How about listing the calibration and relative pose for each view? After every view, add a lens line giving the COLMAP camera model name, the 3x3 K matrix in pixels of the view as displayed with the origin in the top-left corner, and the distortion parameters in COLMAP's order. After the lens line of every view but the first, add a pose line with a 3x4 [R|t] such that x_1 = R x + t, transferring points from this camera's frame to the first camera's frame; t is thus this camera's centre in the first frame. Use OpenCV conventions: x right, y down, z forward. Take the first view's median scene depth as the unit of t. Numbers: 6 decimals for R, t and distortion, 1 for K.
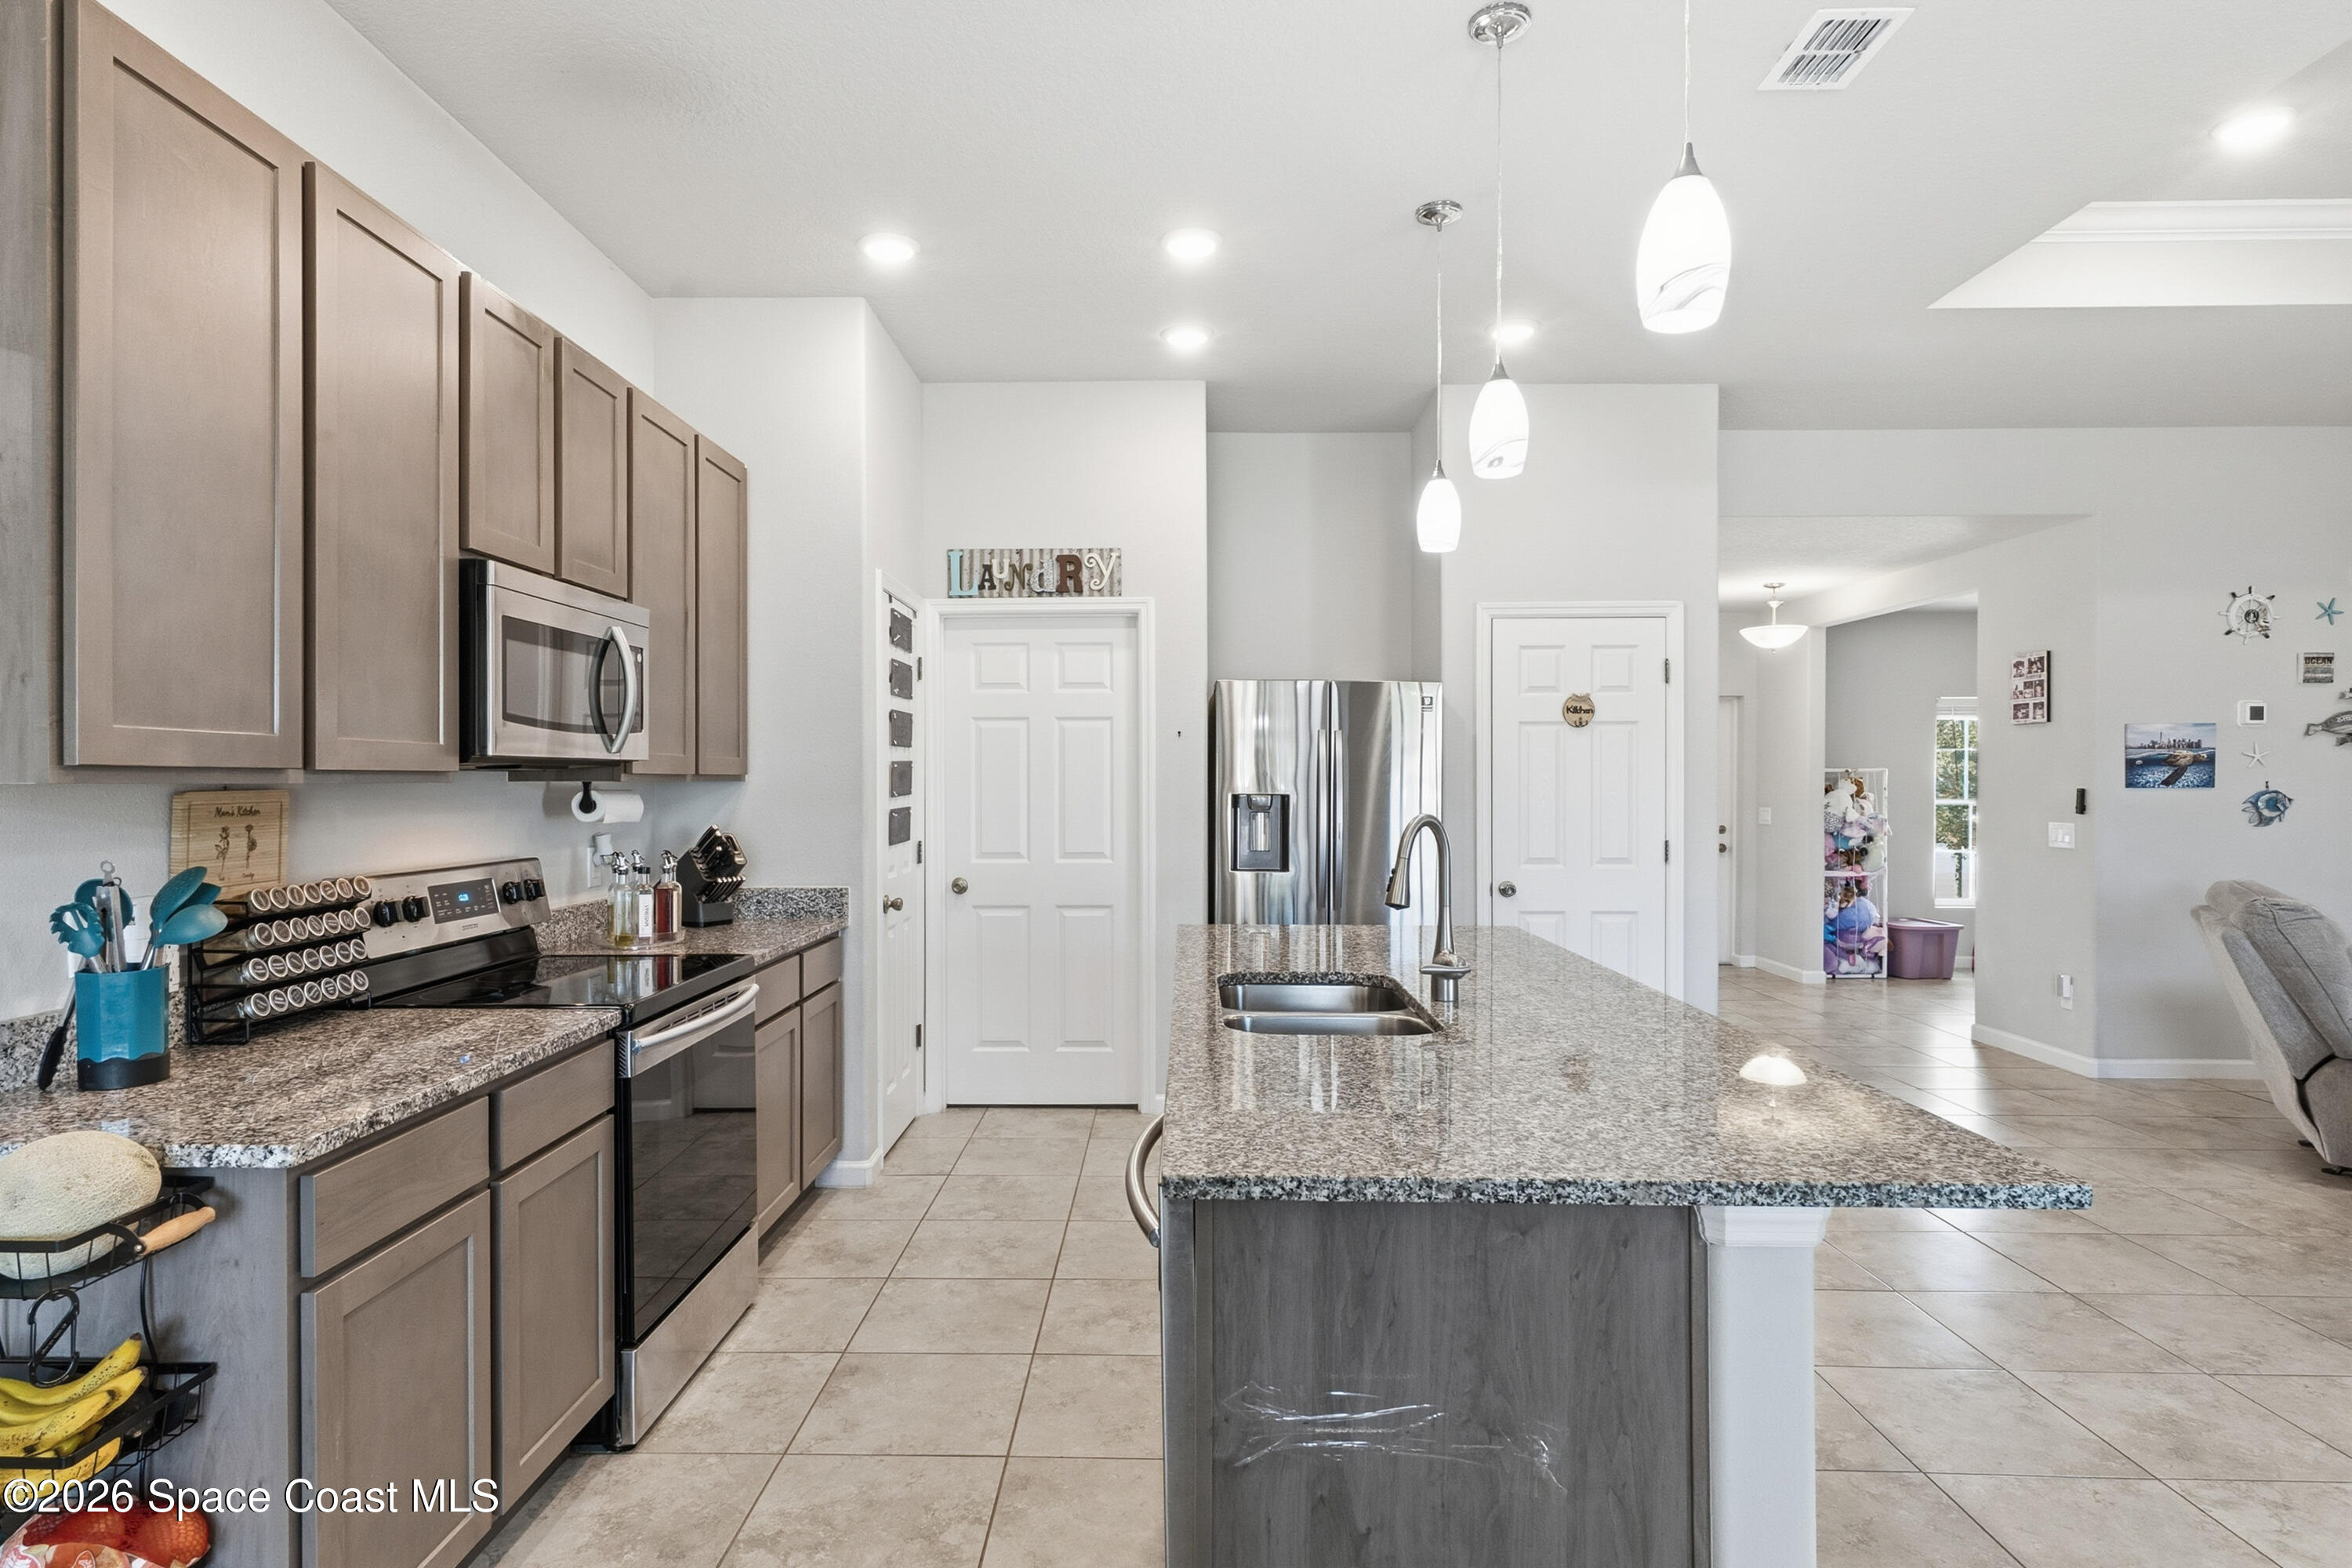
lens RADIAL K [[1260.4, 0, 1176.0], [0, 1260.4, 784.0], [0, 0, 1]] dist [-0.000925, -0.000558]
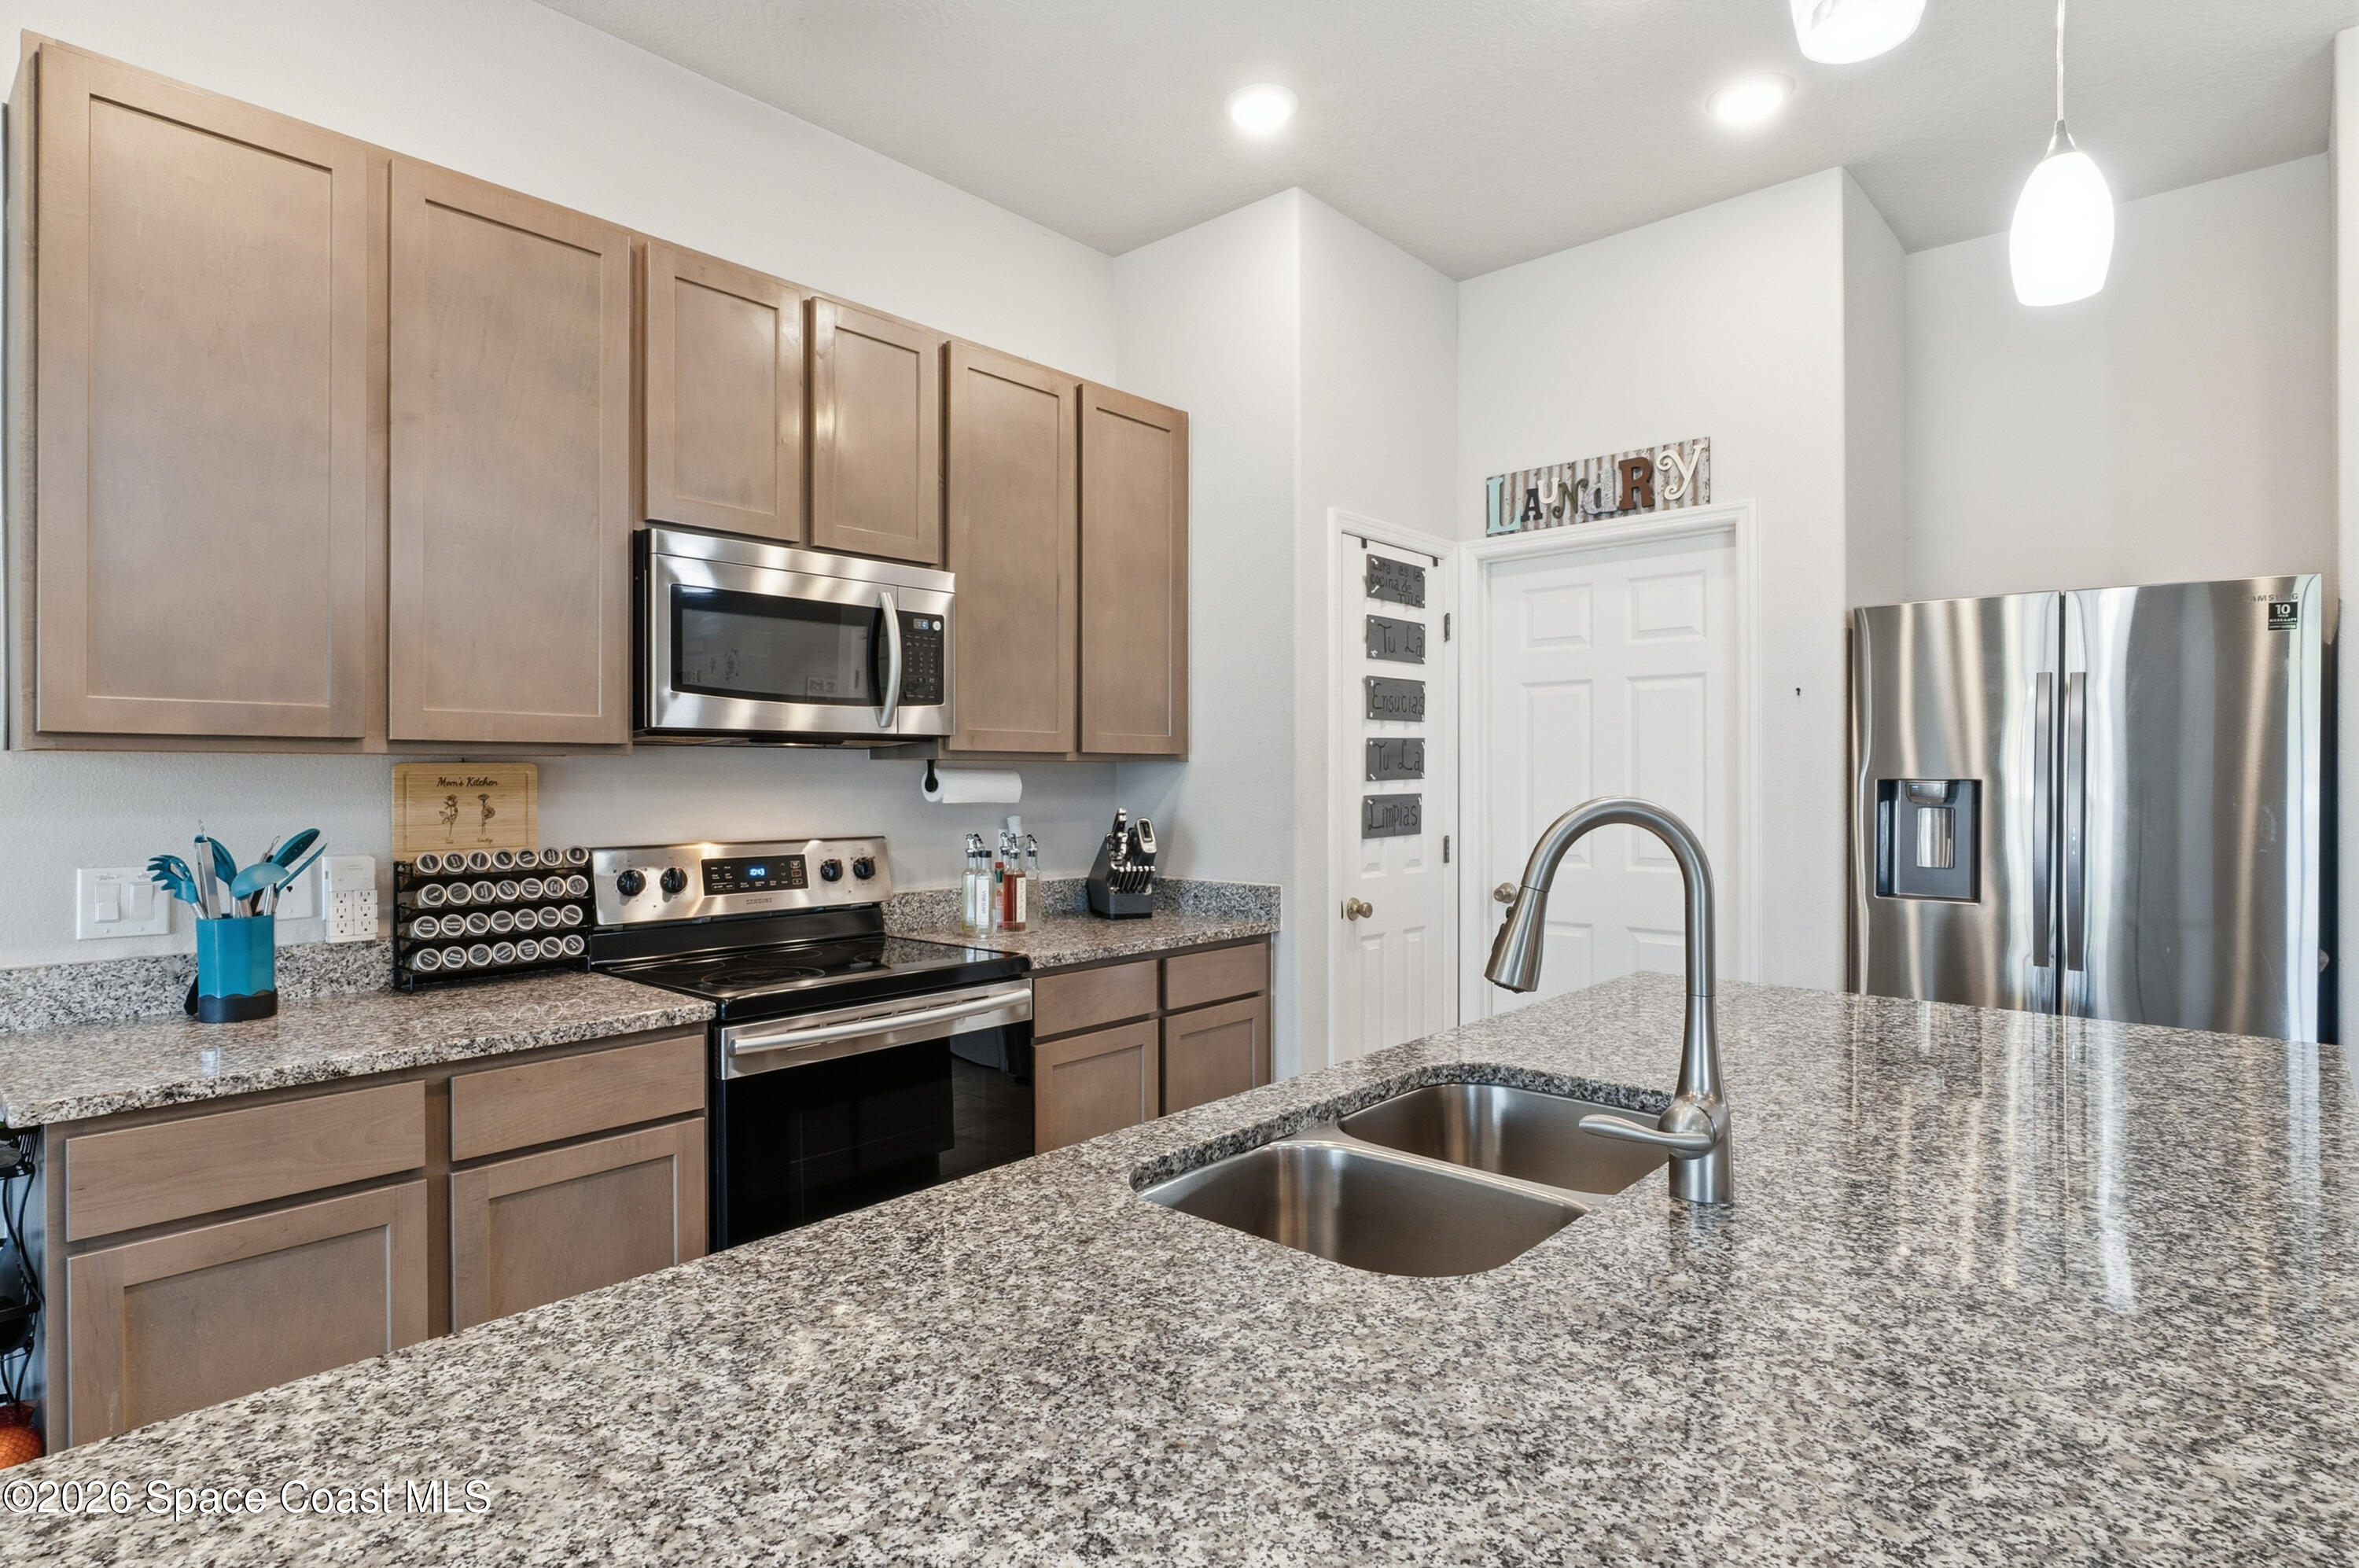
lens RADIAL K [[1220.1, 0, 1170.3], [0, 1220.1, 774.4], [0, 0, 1]] dist [0.000793, -0.000245]
pose [[0.742594, -0.003049, -0.669734, 0.240615], [-0.000460, 0.999987, -0.005063, 0.011448], [0.669741, 0.004067, 0.742583, 0.346770]]
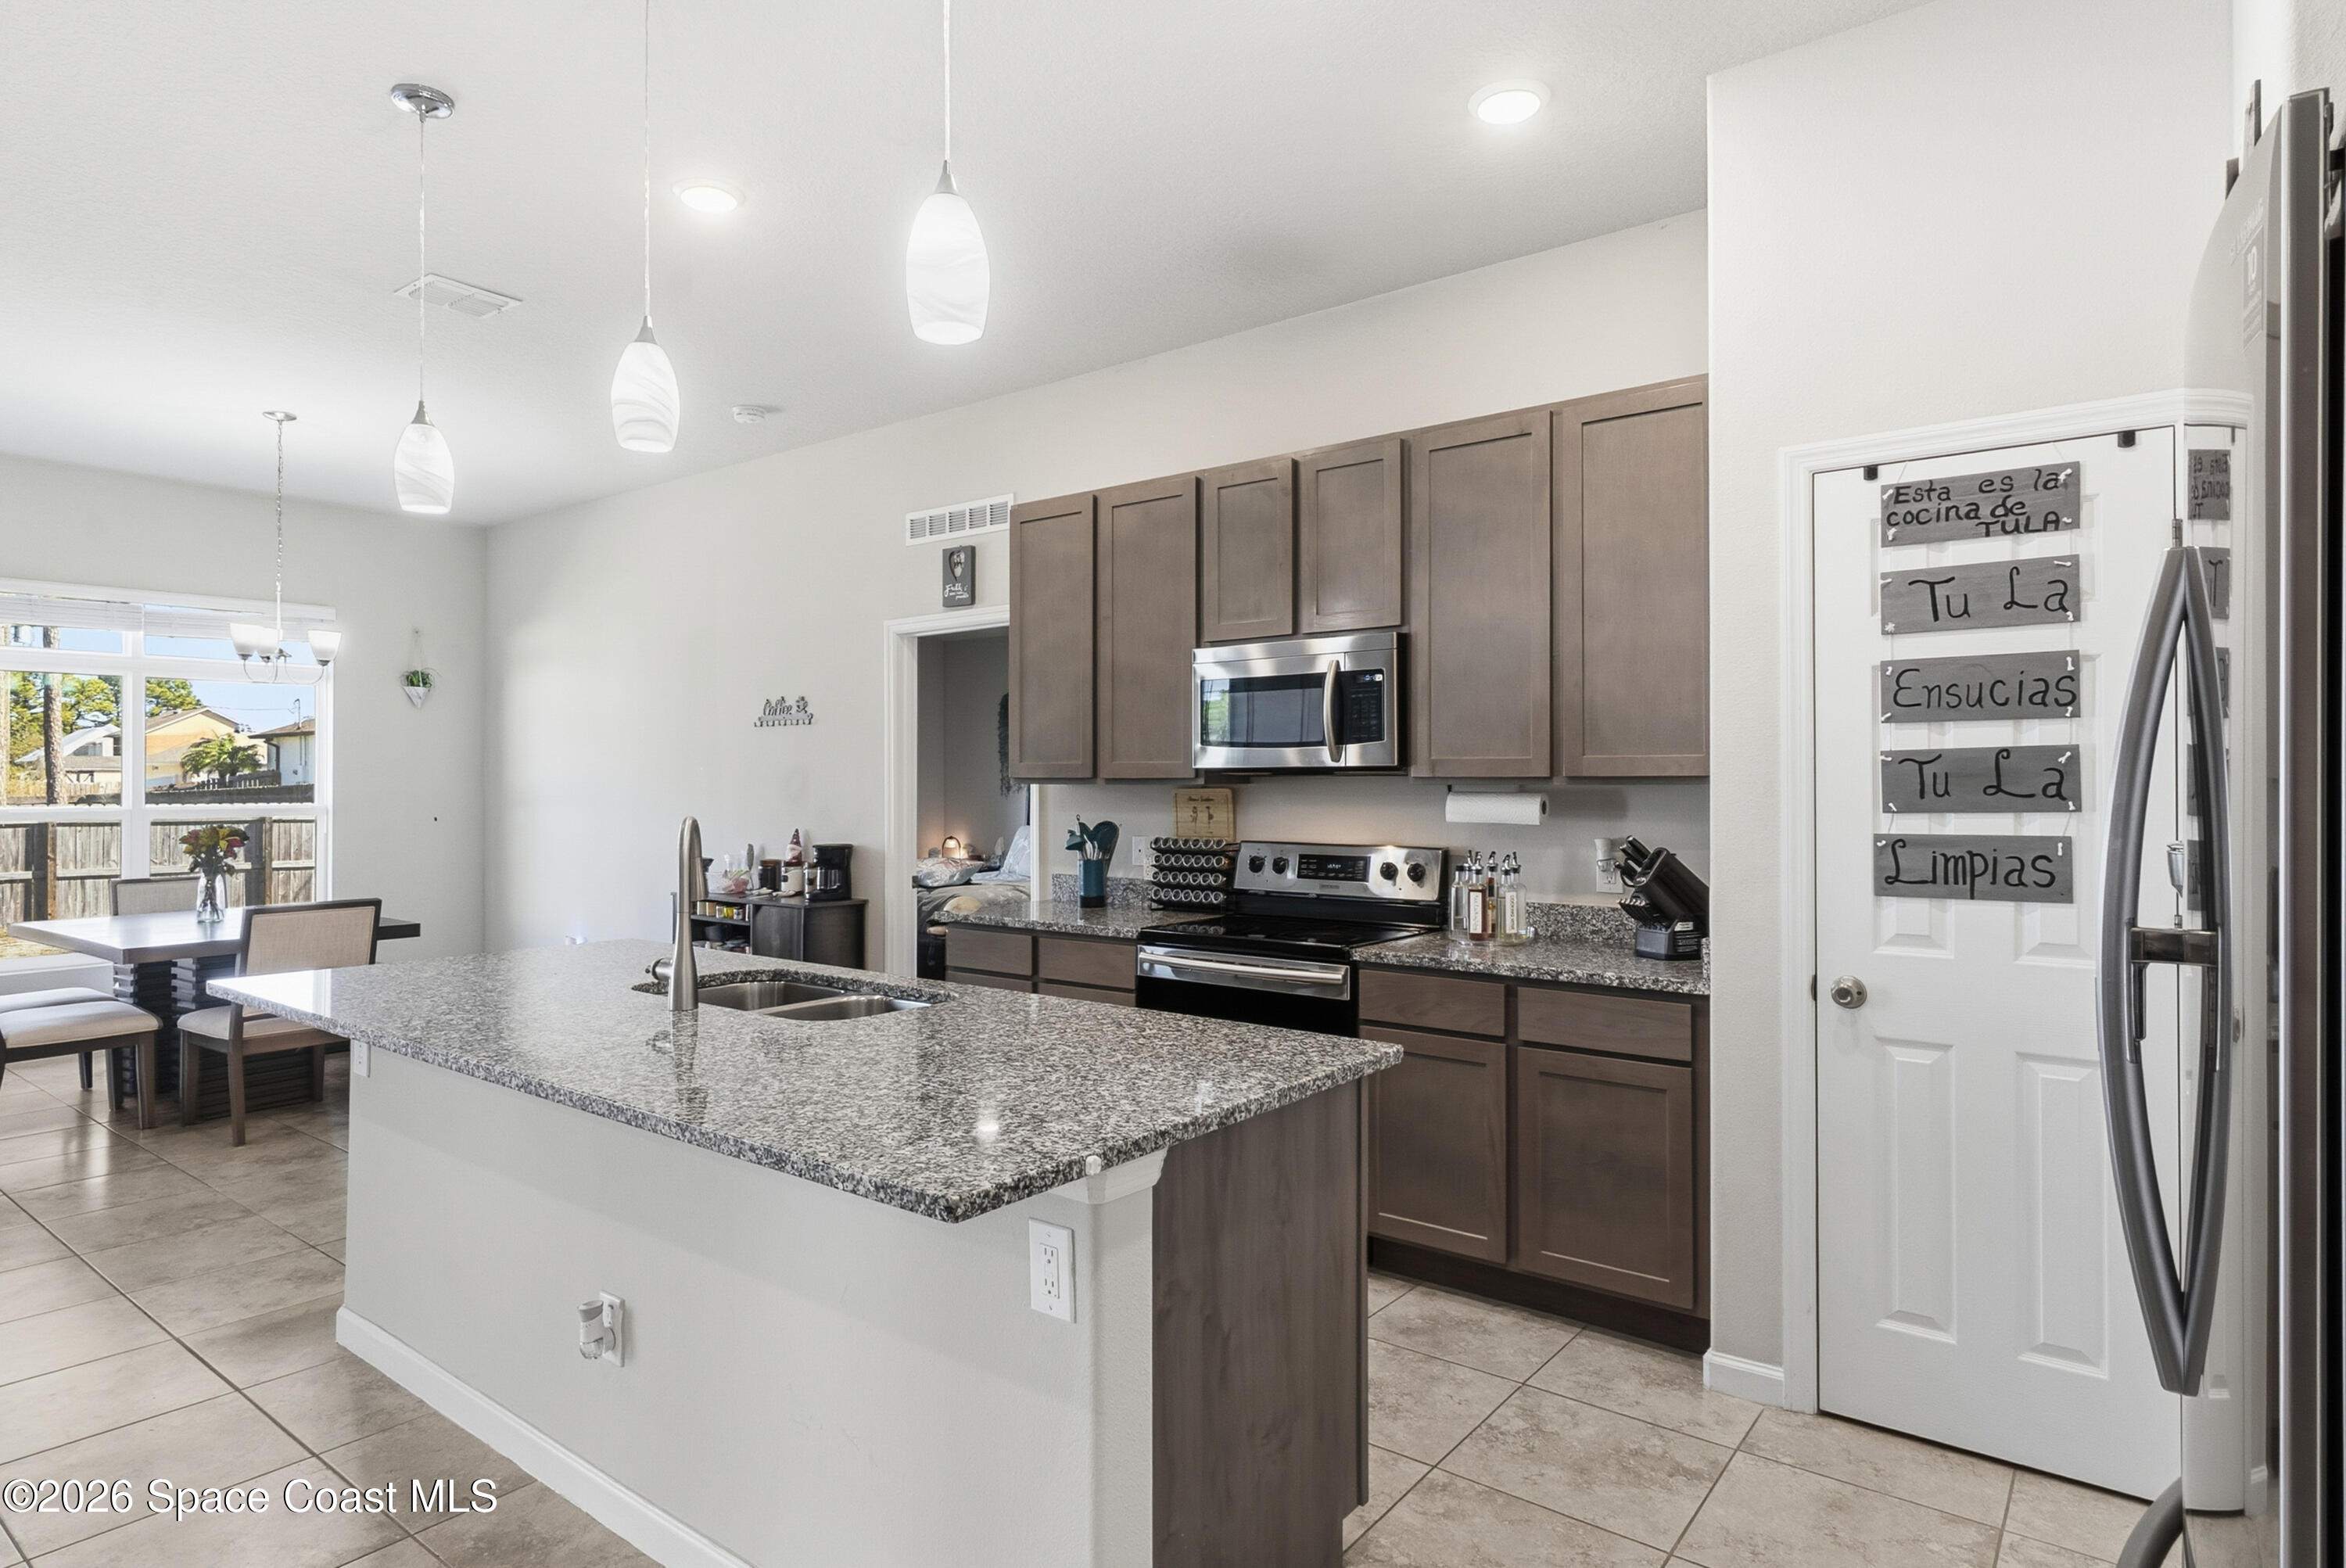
lens RADIAL K [[1257.2, 0, 1173.0], [0, 1257.2, 784.0], [0, 0, 1]] dist [-0.000925, -0.000558]
pose [[-0.600984, -0.000151, -0.799261, 0.475226], [-0.003683, 0.999990, 0.002580, -0.003710], [0.799253, 0.004494, -0.600979, 1.201925]]
